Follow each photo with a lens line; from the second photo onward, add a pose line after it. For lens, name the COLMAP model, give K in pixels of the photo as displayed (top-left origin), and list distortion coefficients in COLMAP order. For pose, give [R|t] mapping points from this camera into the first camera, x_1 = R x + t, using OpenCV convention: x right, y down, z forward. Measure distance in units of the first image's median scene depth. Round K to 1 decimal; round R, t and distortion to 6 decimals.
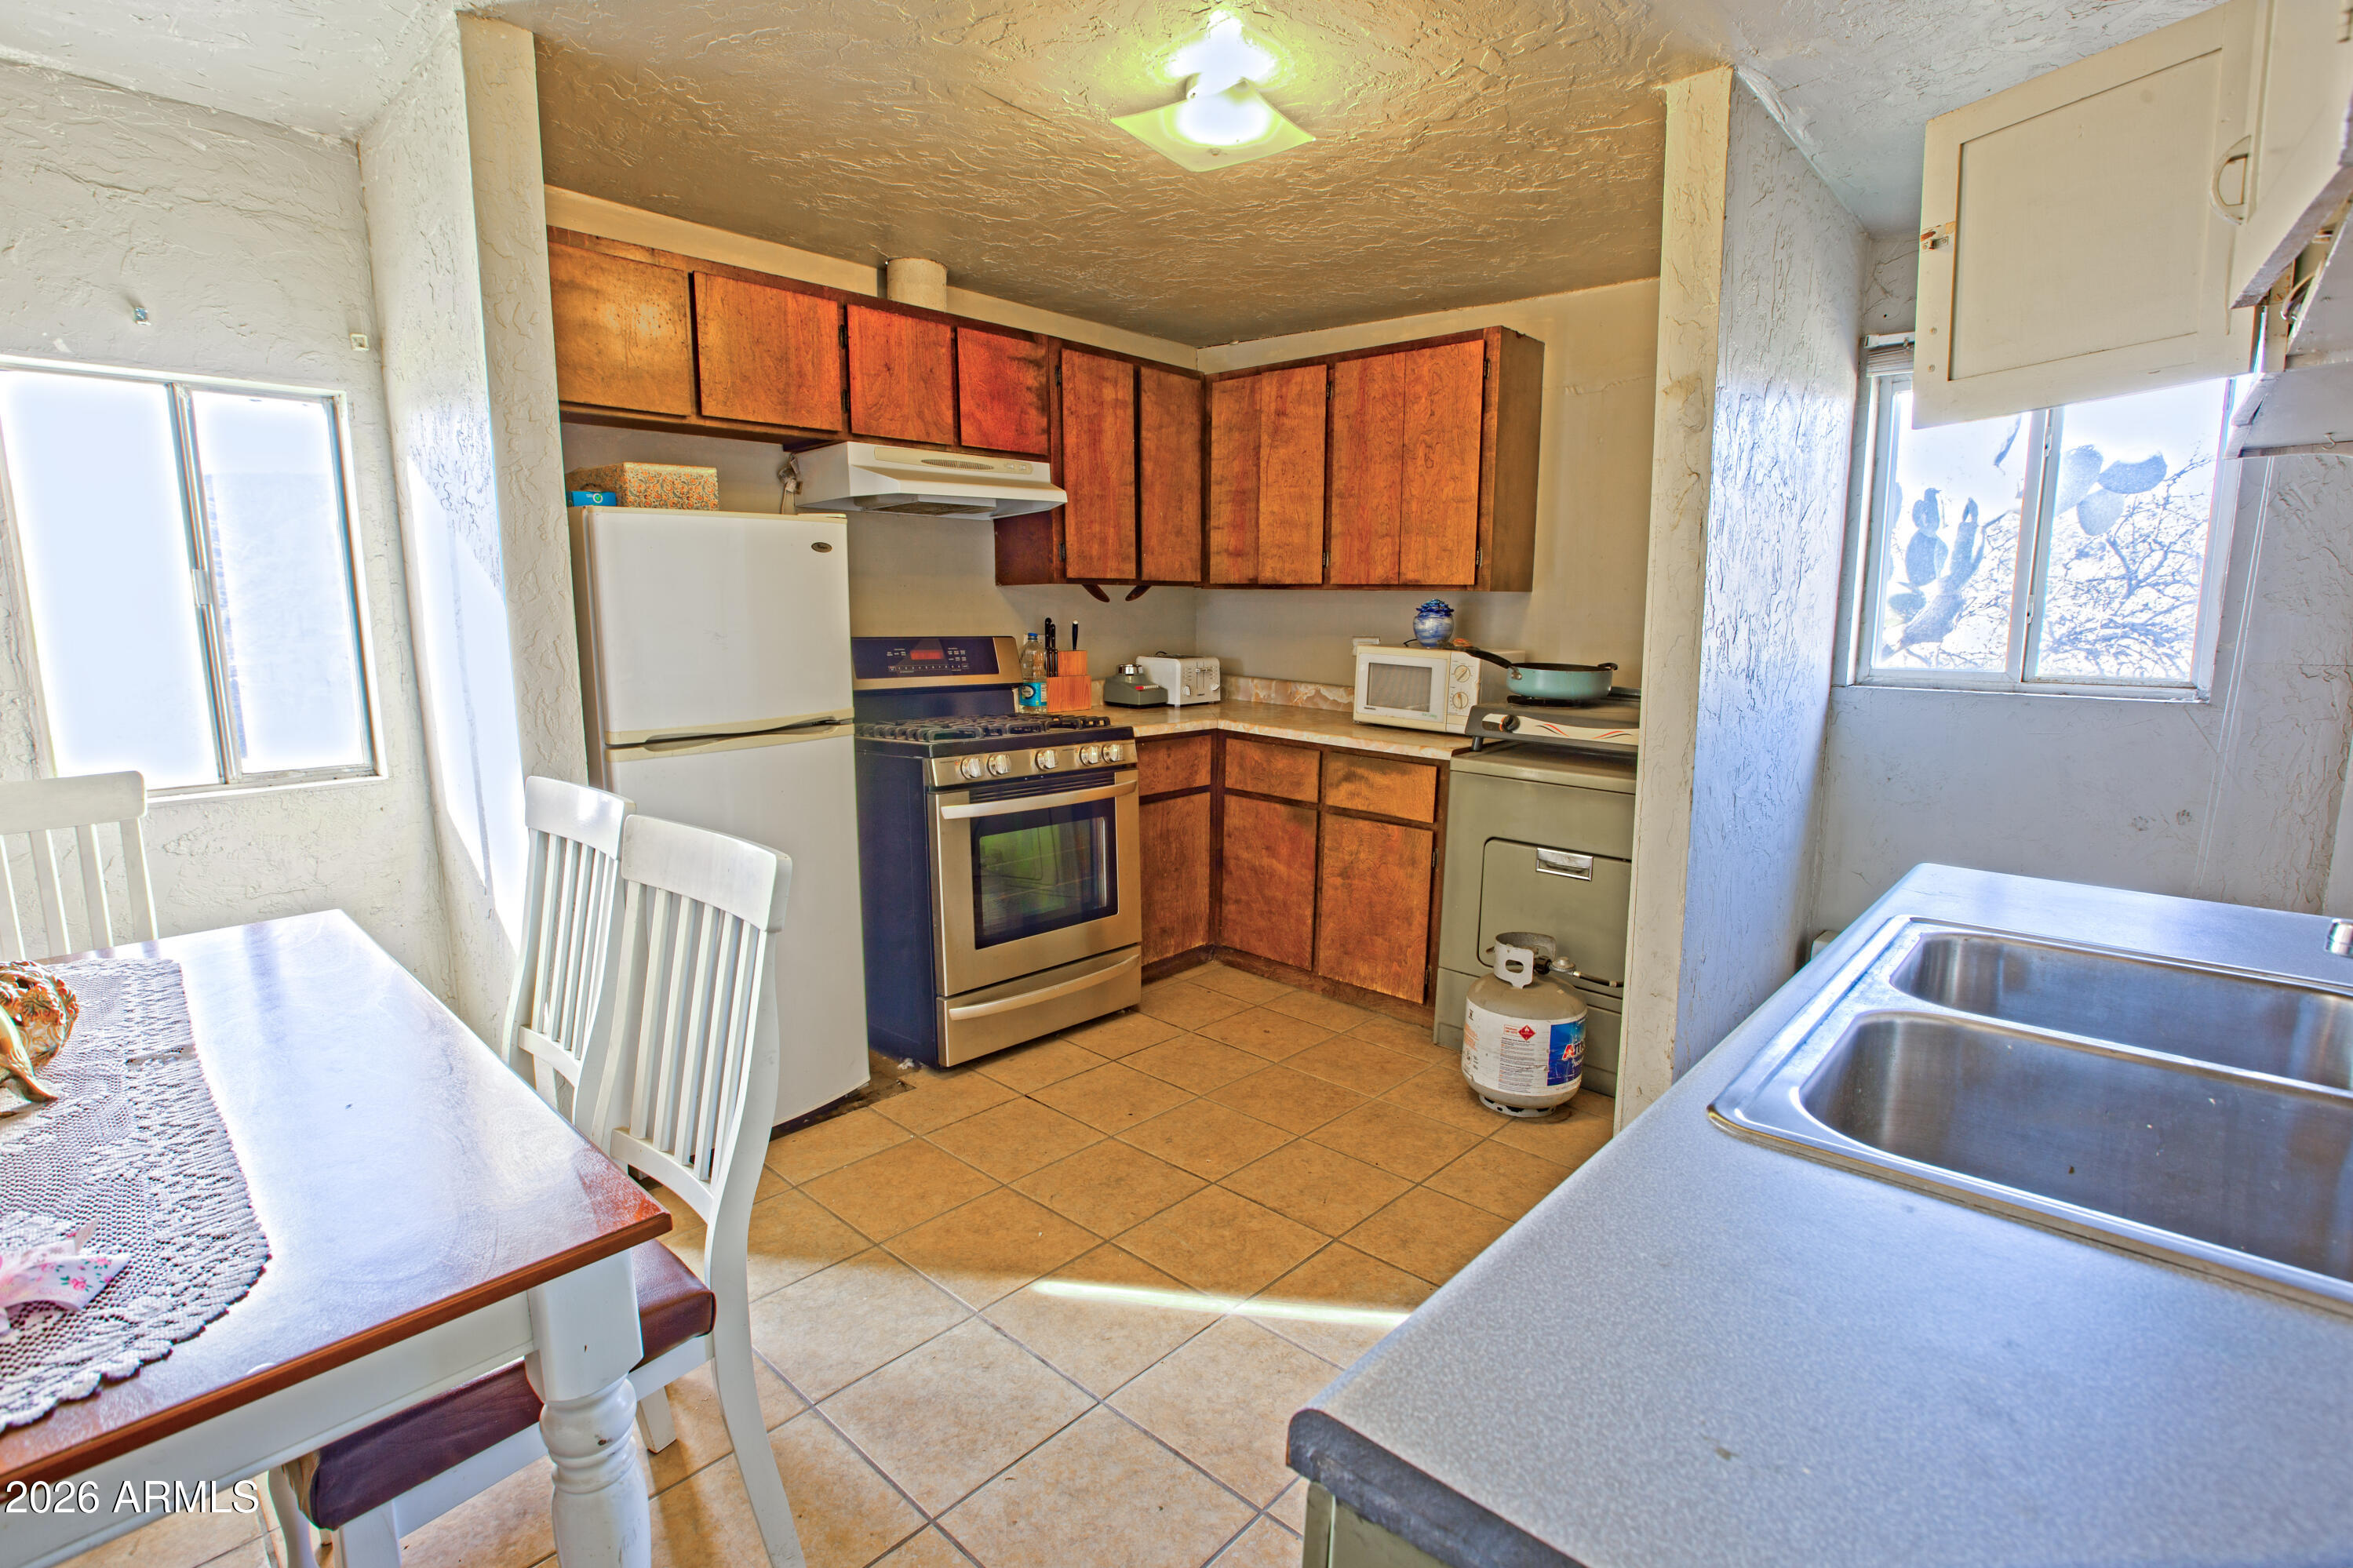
lens RADIAL K [[1078.4, 0, 1174.7], [0, 1078.4, 770.4], [0, 0, 1]] dist [-0.052348, 0.014890]
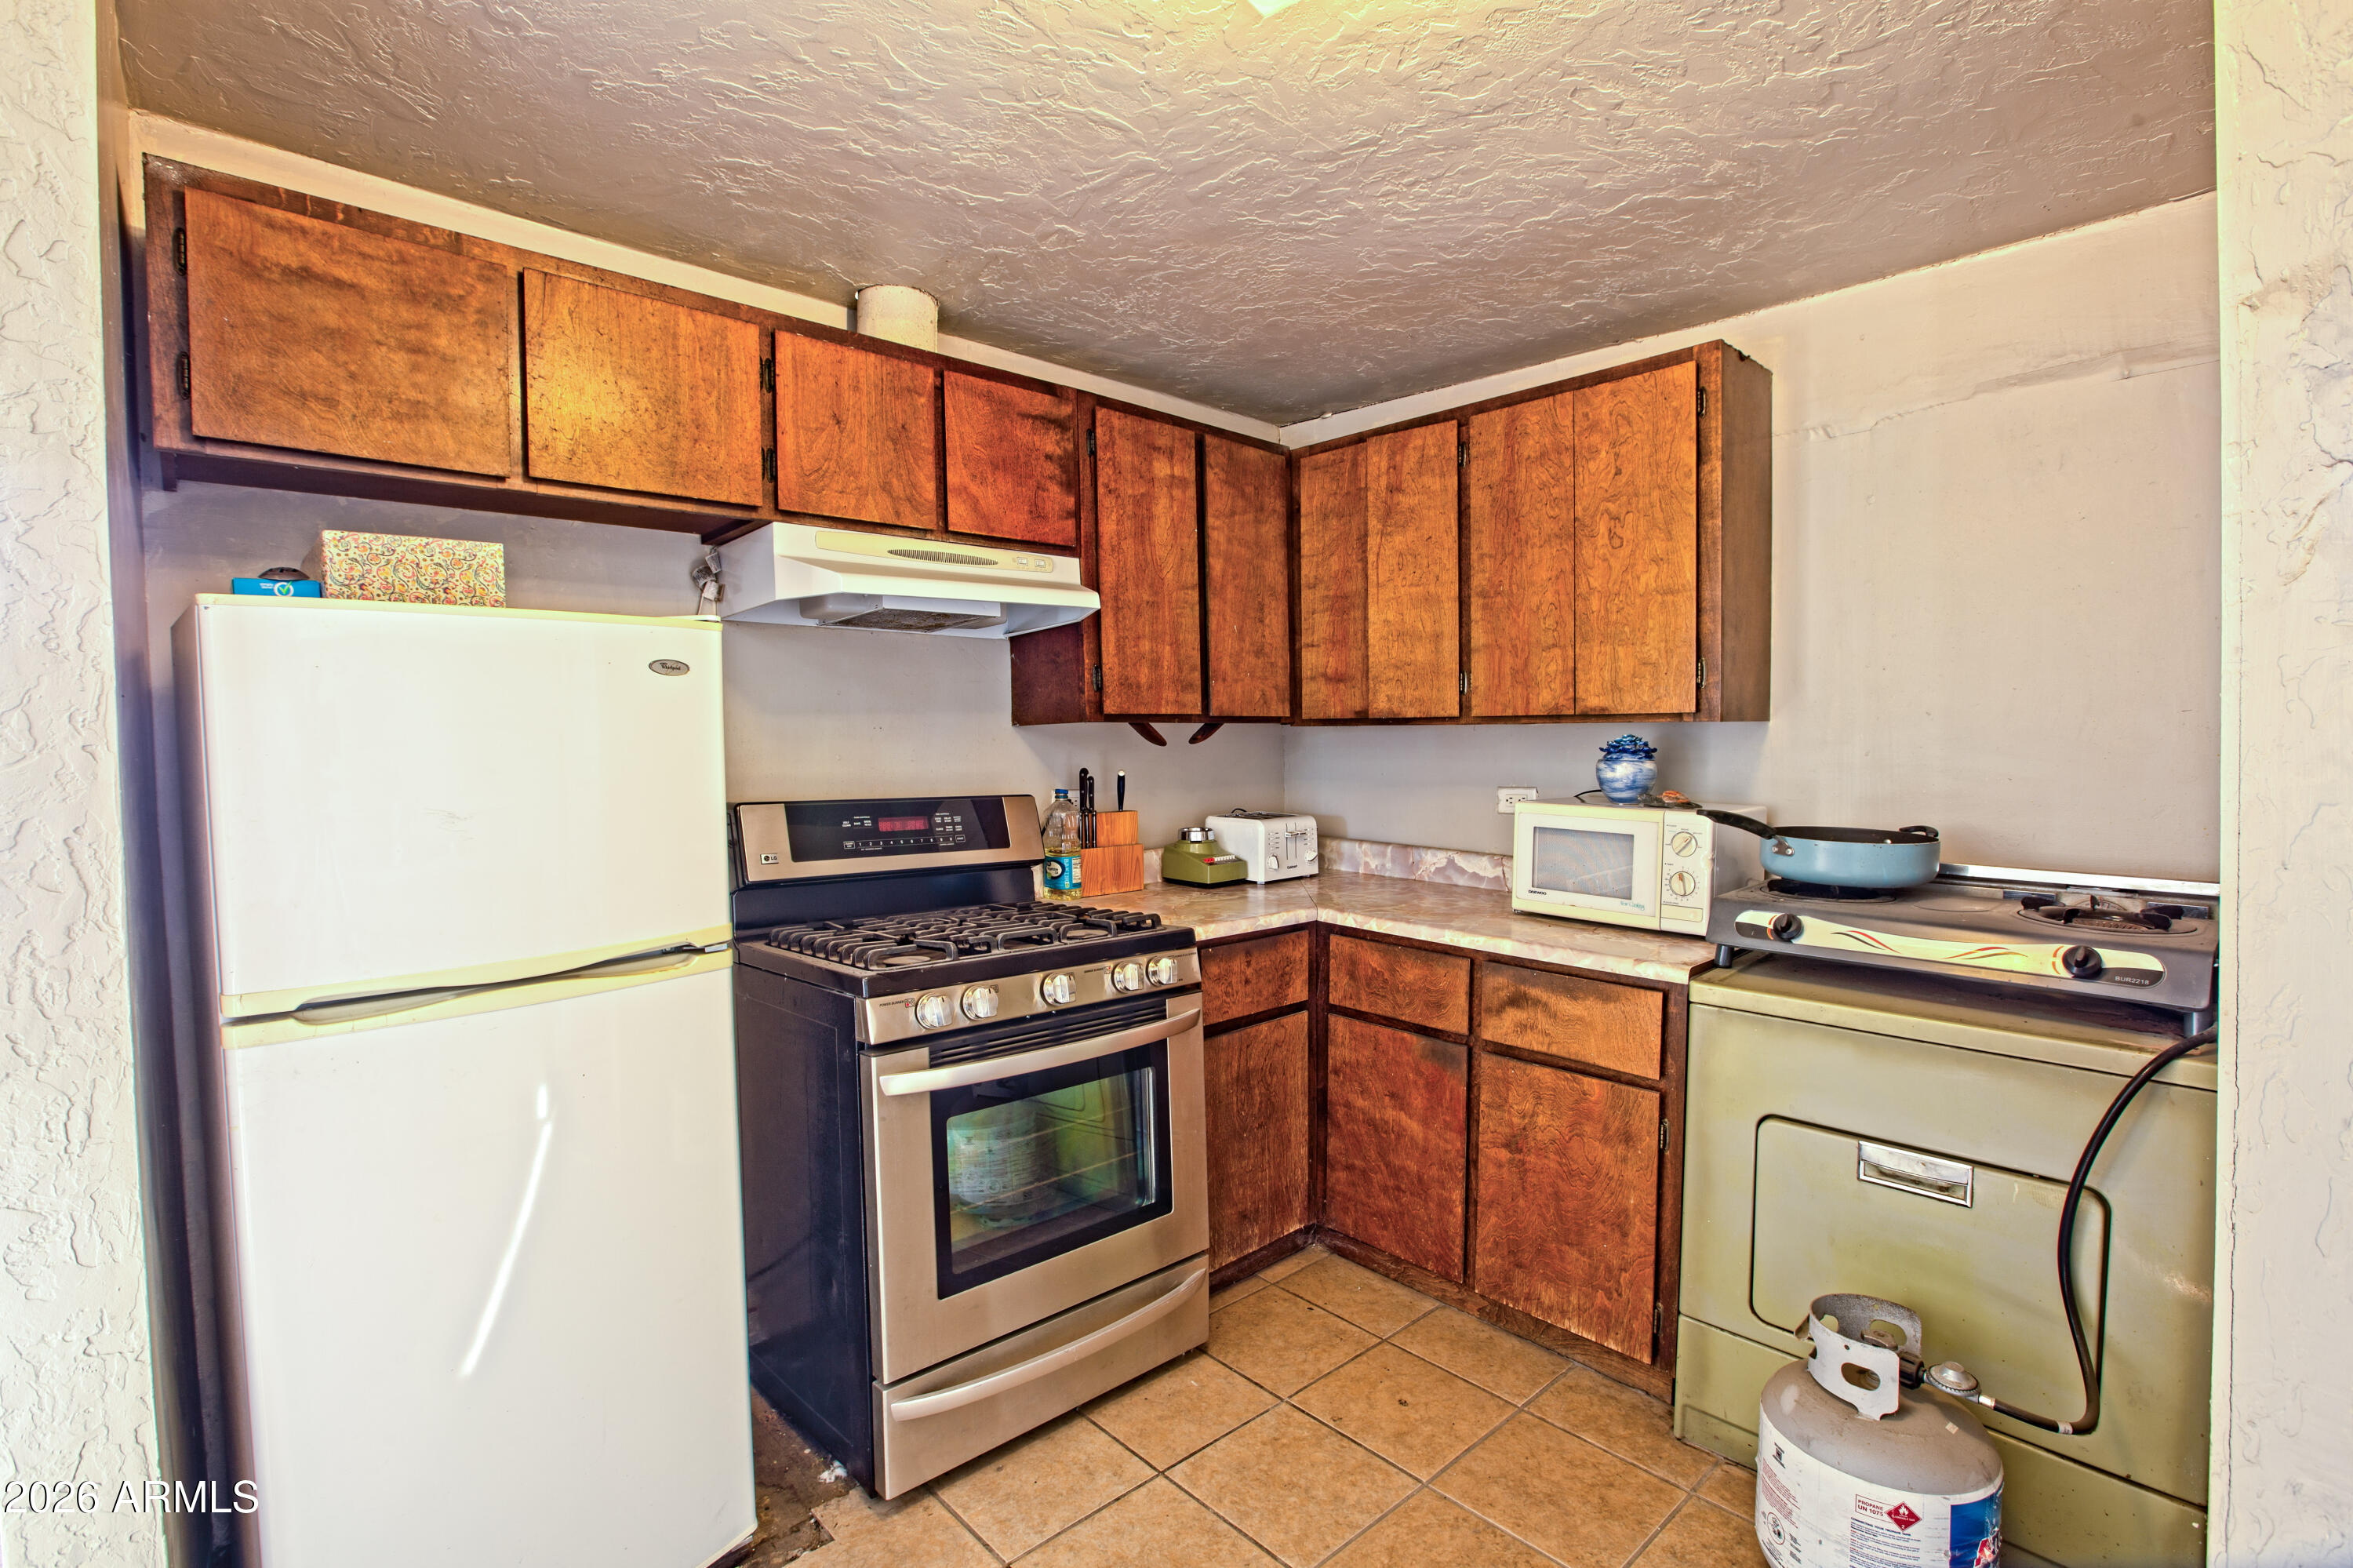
lens RADIAL K [[1078.6, 0, 1166.0], [0, 1078.6, 772.4], [0, 0, 1]] dist [-0.052348, 0.014890]
pose [[0.996088, -0.013196, -0.087375, 0.004511], [0.002080, 0.992014, -0.126107, -0.053313], [0.088341, 0.125432, 0.988161, 0.321821]]
